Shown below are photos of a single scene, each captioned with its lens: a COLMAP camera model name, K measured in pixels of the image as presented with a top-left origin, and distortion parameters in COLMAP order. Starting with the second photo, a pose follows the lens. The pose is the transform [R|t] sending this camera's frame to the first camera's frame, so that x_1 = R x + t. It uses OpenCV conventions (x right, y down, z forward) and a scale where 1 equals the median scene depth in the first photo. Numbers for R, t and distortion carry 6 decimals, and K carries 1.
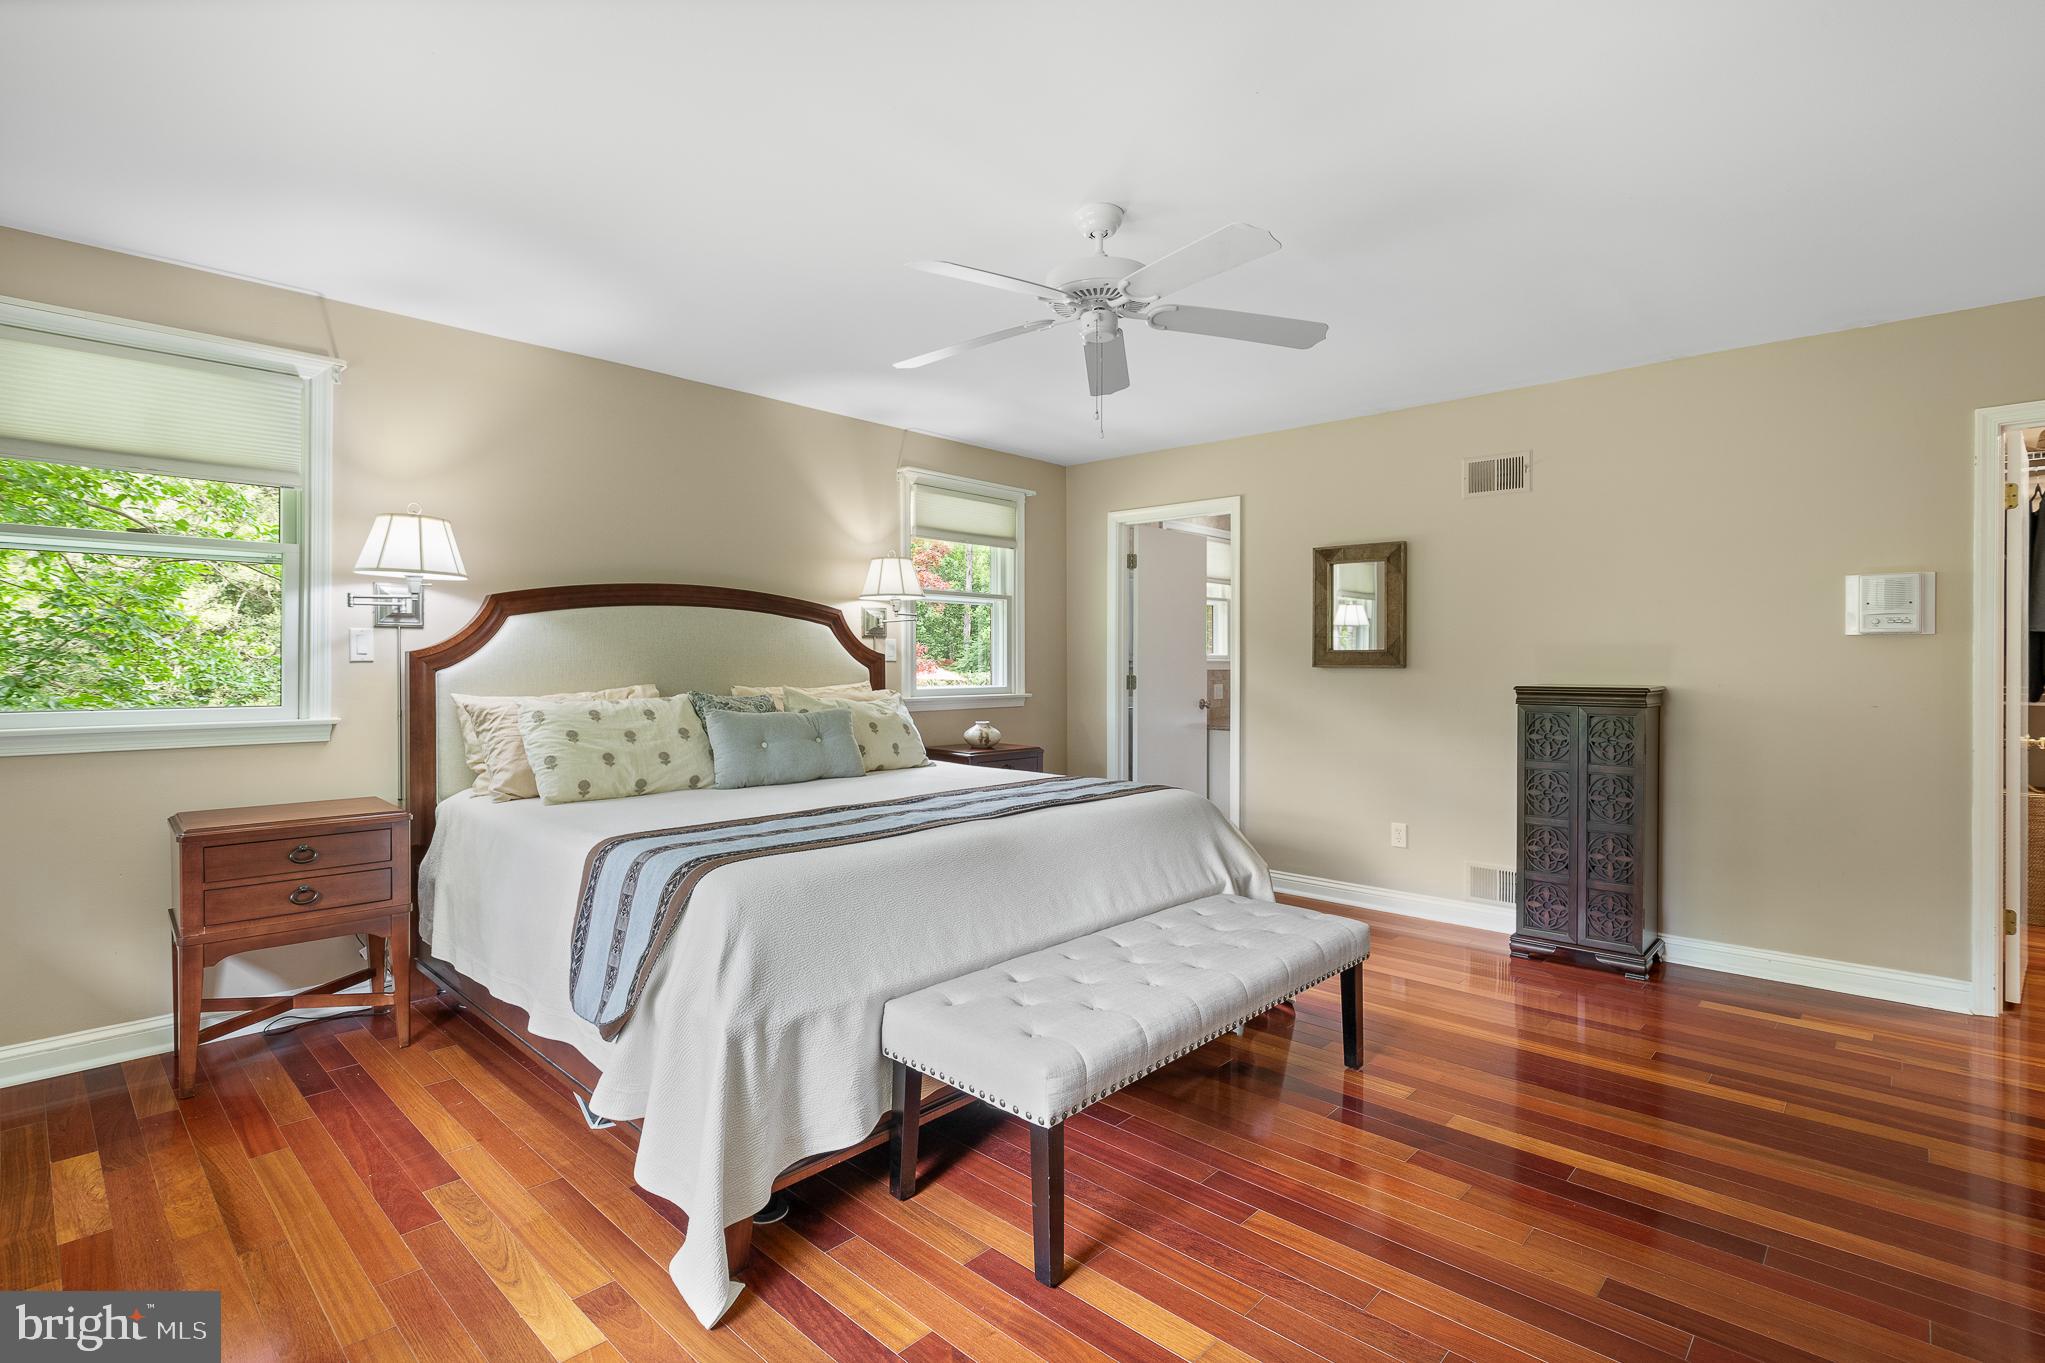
lens RADIAL K [[953.4, 0, 1022.5], [0, 953.4, 671.2], [0, 0, 1]] dist [-0.005881, -0.000111]
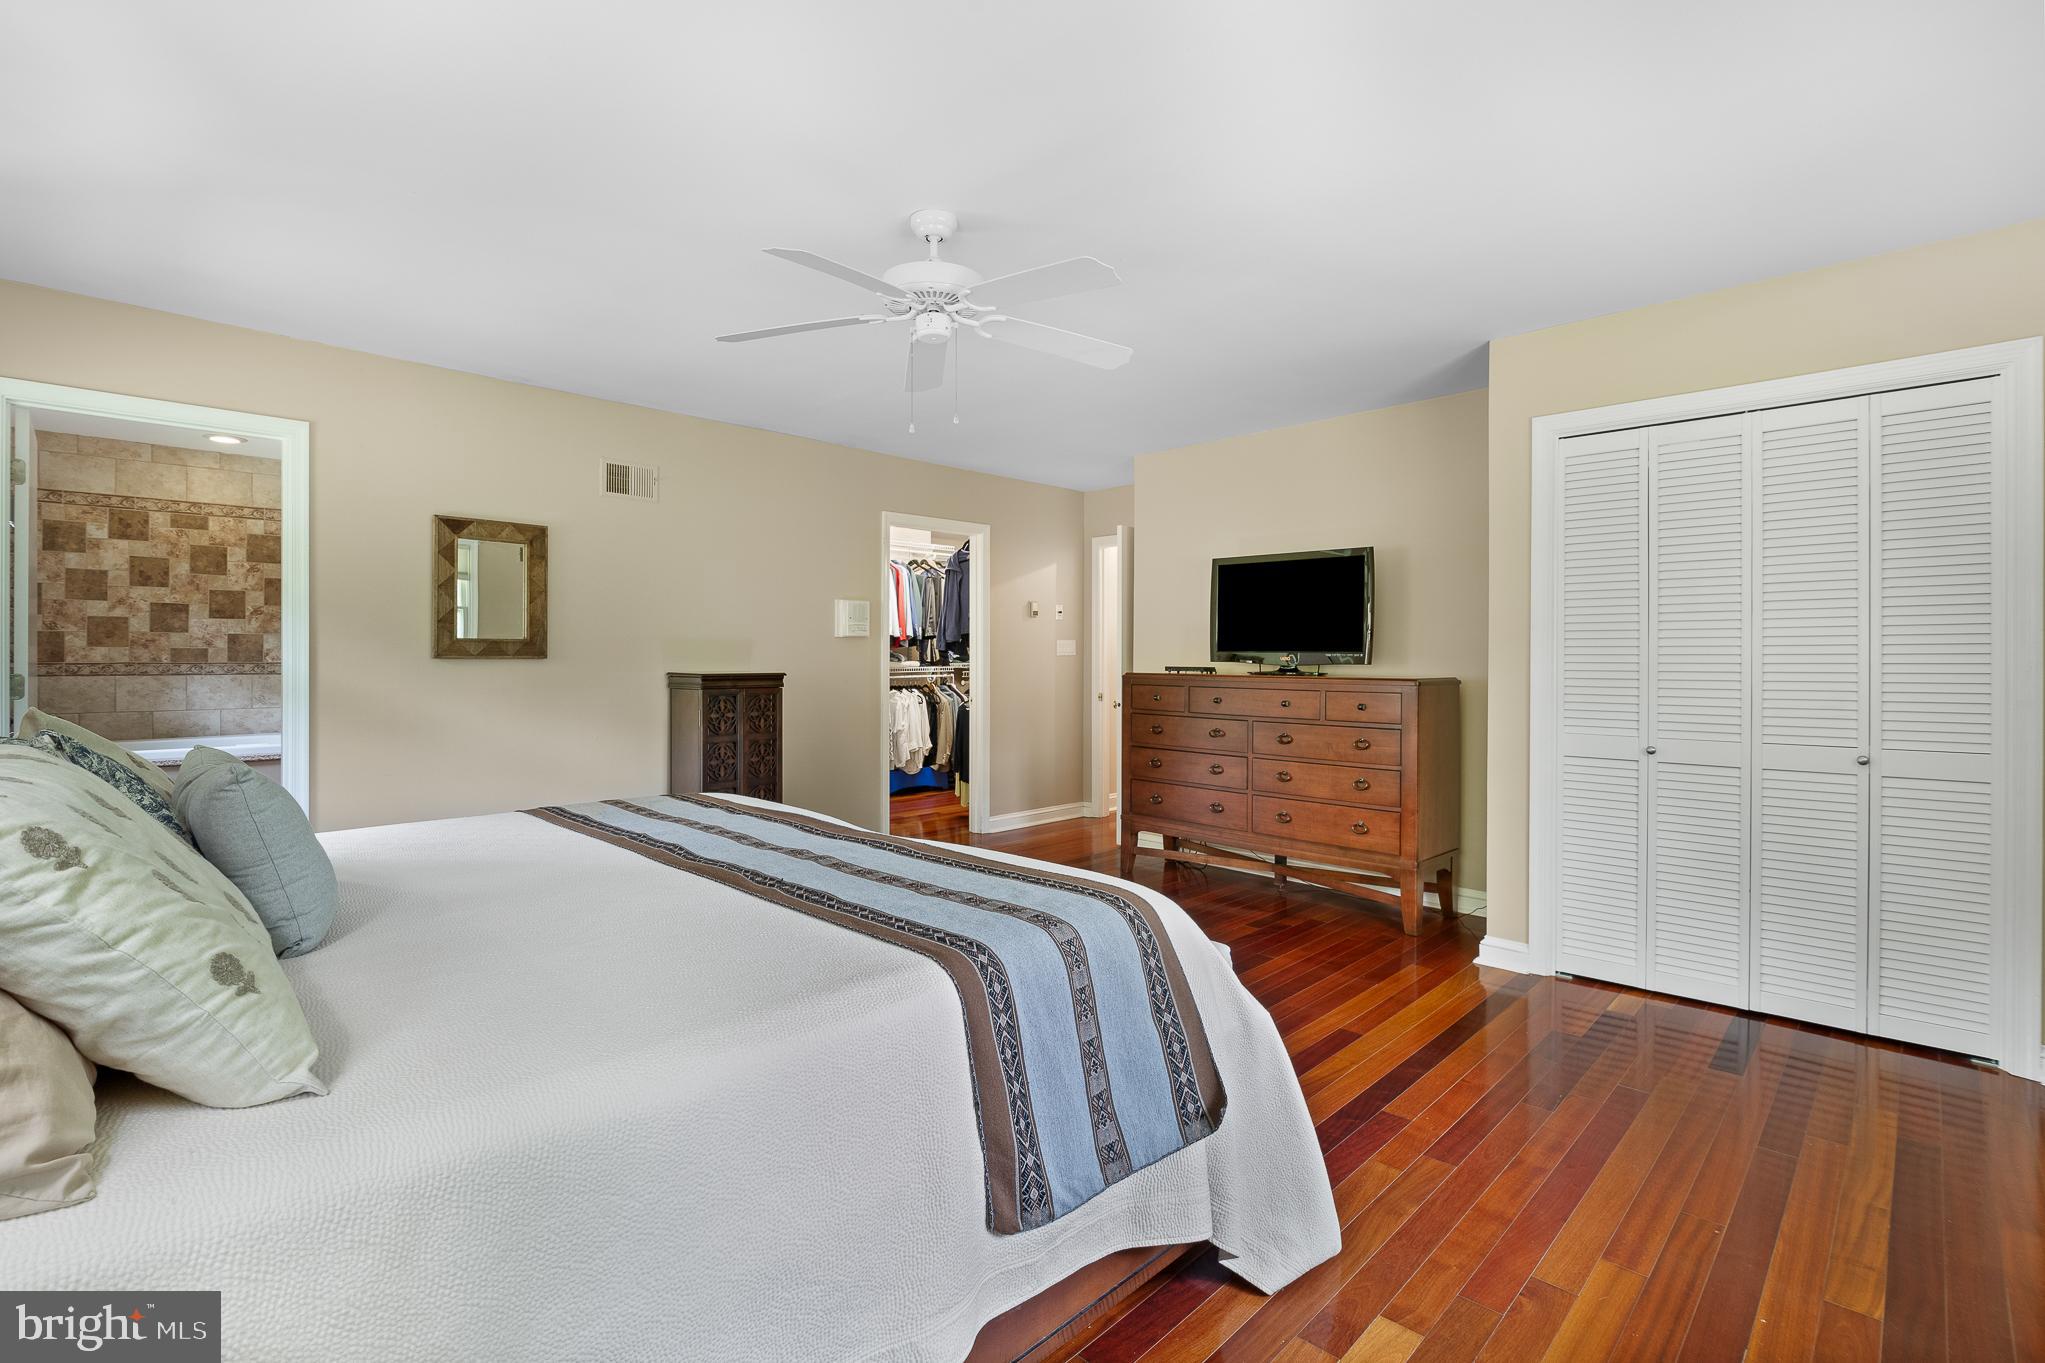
lens RADIAL K [[953.4, 0, 1017.2], [0, 953.4, 664.8], [0, 0, 1]] dist [-0.005881, -0.000111]
pose [[0.038623, -0.007954, 0.999222, -0.520914], [0.004322, 0.999960, 0.007793, -0.002646], [-0.999245, 0.004018, 0.038656, 0.475134]]
